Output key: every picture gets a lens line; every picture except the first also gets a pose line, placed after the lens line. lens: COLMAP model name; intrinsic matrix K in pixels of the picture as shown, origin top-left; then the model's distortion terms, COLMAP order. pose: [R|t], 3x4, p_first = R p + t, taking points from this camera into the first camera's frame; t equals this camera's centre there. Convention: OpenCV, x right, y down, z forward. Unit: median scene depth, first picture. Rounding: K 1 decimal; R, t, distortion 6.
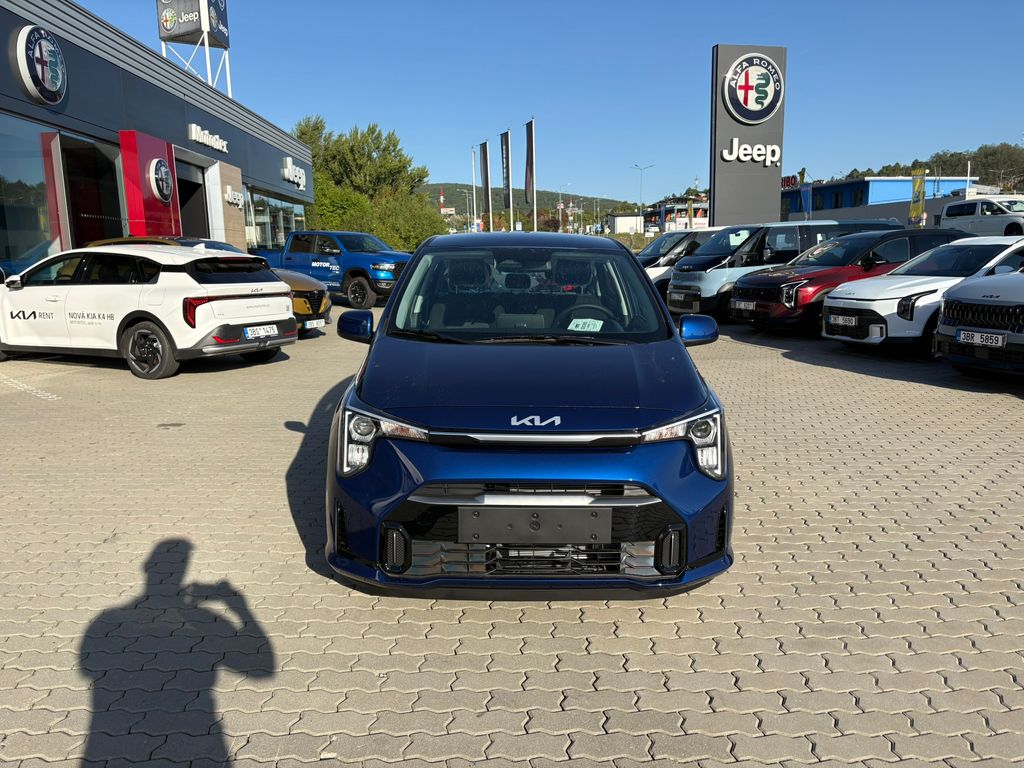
lens RADIAL K [[765.5, 0, 521.0], [0, 765.5, 375.5], [0, 0, 1]] dist [0.053361, -0.051079]
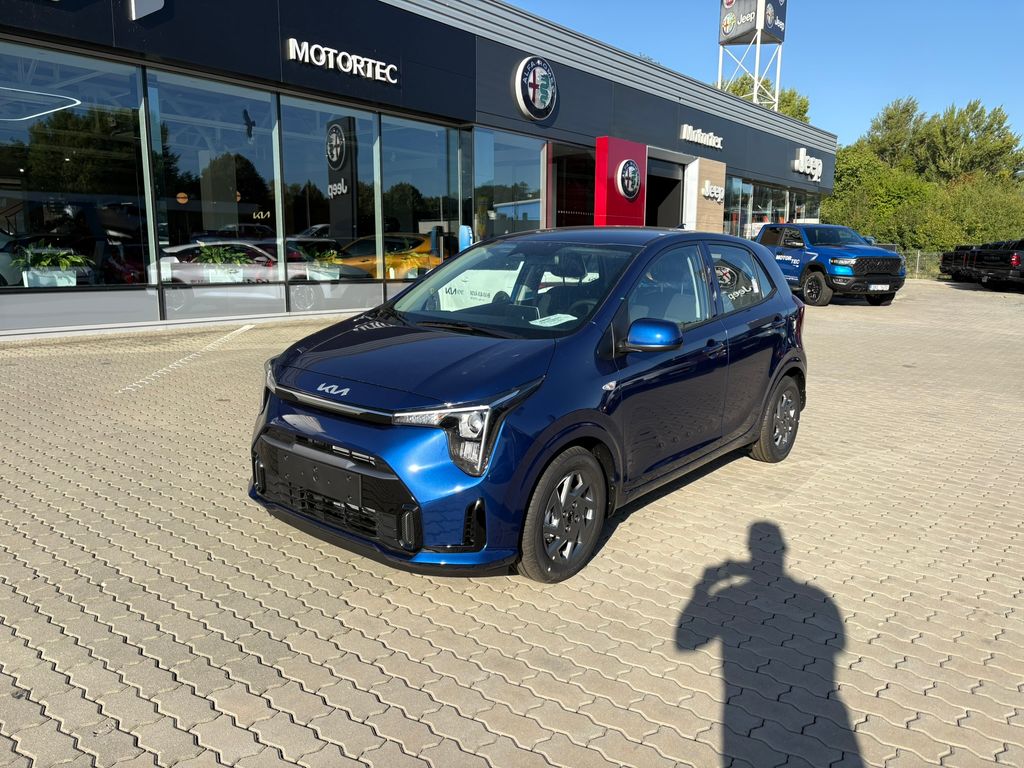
lens RADIAL K [[765.5, 0, 521.0], [0, 765.5, 375.5], [0, 0, 1]] dist [0.053361, -0.051079]
pose [[0.770807, 0.127569, -0.624165, 0.118387], [-0.121415, 0.991205, 0.052645, -0.007094], [0.625391, 0.035204, 0.779517, 0.033056]]
